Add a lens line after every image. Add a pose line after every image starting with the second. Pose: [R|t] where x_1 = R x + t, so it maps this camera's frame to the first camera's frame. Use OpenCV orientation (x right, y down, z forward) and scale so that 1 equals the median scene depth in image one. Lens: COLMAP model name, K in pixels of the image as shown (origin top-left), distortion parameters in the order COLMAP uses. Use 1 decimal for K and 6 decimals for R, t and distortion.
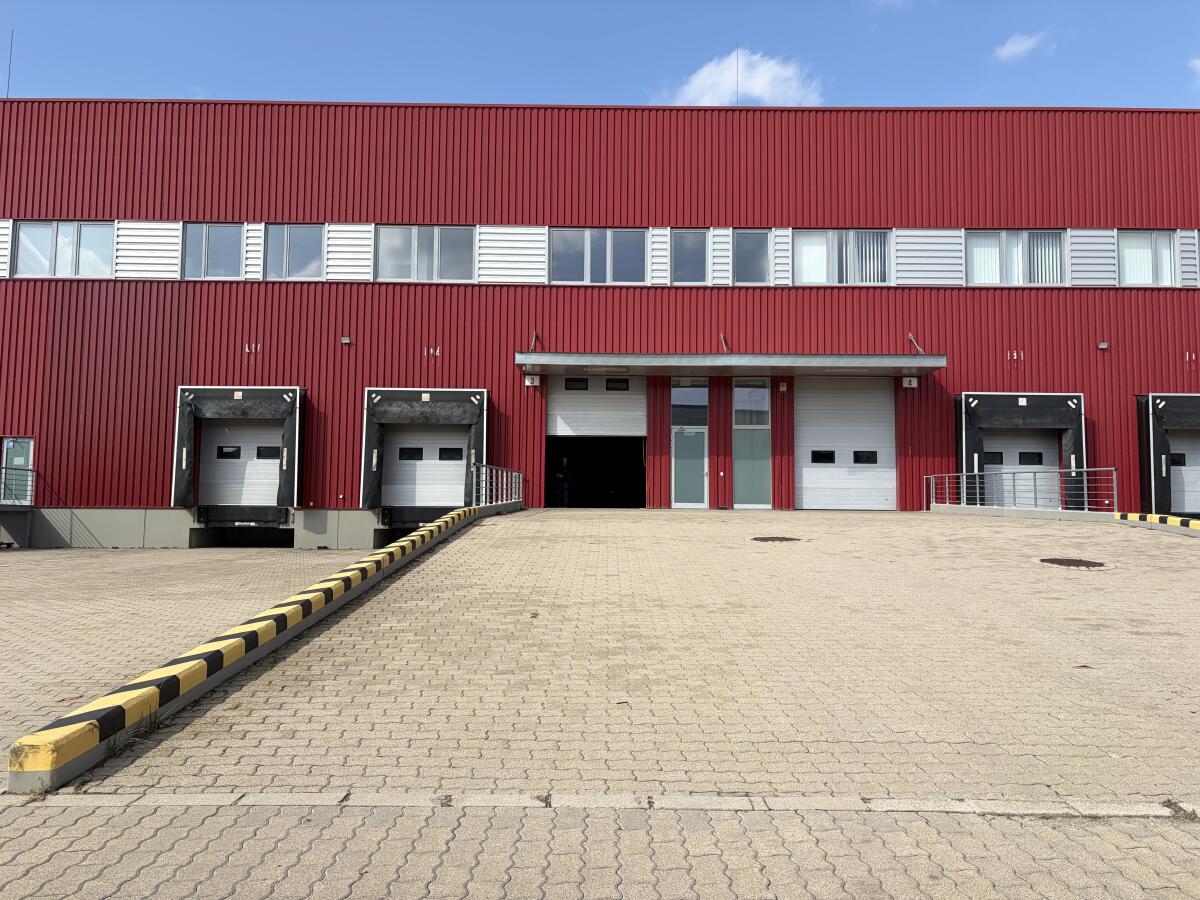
lens RADIAL K [[910.6, 0, 618.4], [0, 910.6, 481.5], [0, 0, 1]] dist [0.051721, -0.045765]
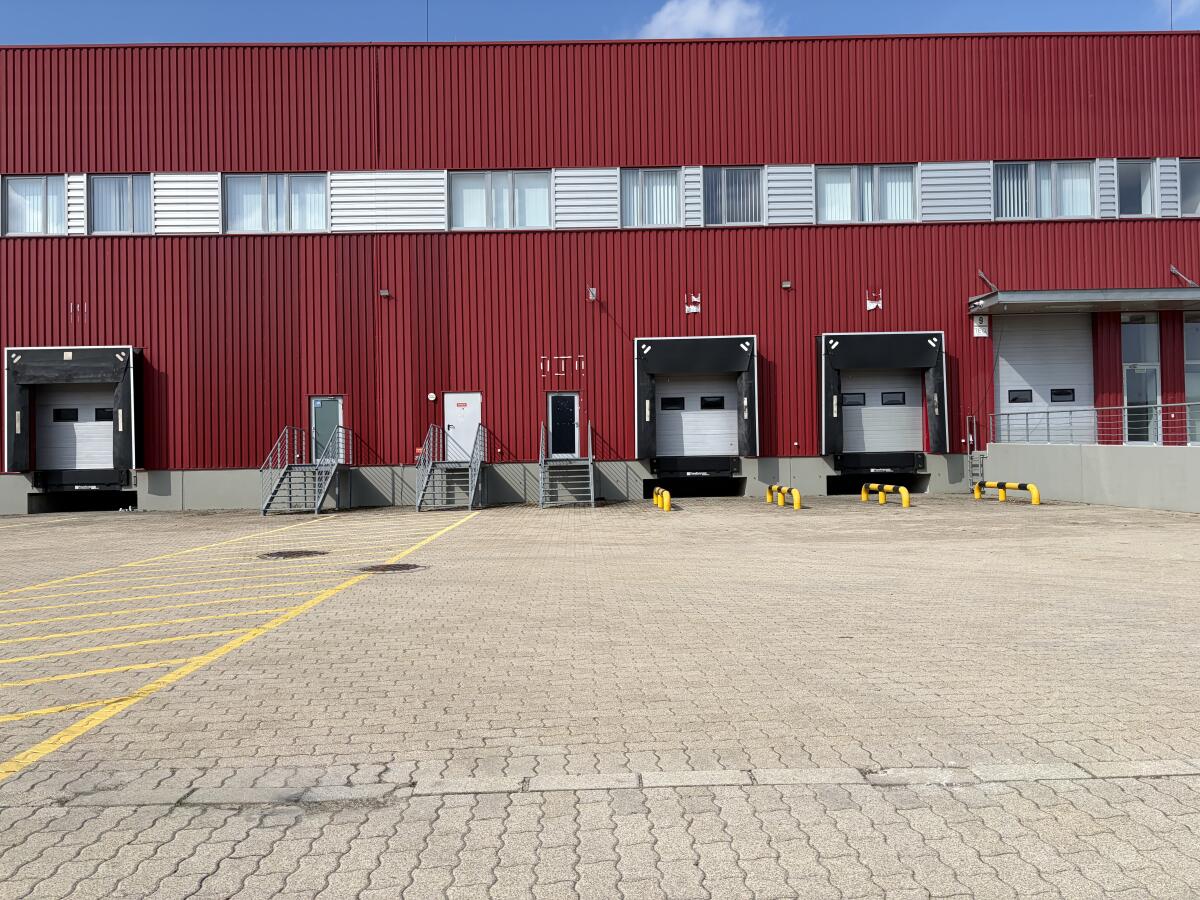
lens RADIAL K [[910.6, 0, 611.1], [0, 910.6, 495.3], [0, 0, 1]] dist [0.051721, -0.045765]
pose [[0.999388, -0.030372, 0.017332, 0.138973], [0.029066, 0.997040, 0.071177, 0.000583], [-0.019443, -0.070630, 0.997313, 0.002602]]
